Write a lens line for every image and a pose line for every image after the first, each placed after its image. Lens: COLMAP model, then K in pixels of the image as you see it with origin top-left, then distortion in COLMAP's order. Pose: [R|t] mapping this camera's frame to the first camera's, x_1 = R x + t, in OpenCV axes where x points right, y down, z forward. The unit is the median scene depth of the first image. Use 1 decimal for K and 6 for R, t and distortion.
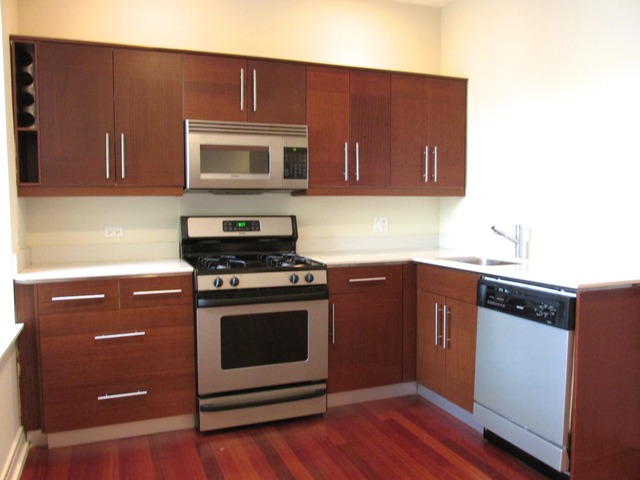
lens RADIAL K [[530.4, 0, 319.3], [0, 530.4, 241.3], [0, 0, 1]] dist [-0.006761, -0.029061]
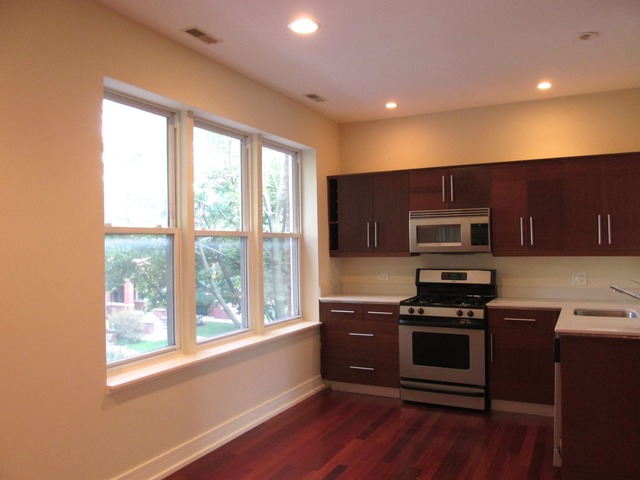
lens RADIAL K [[530.4, 0, 321.1], [0, 530.4, 240.6], [0, 0, 1]] dist [-0.006761, -0.029061]
pose [[0.667489, -0.011595, -0.744529, 0.775940], [-0.041403, 0.997754, -0.052656, -0.037791], [0.743467, 0.065973, 0.665510, -0.297395]]
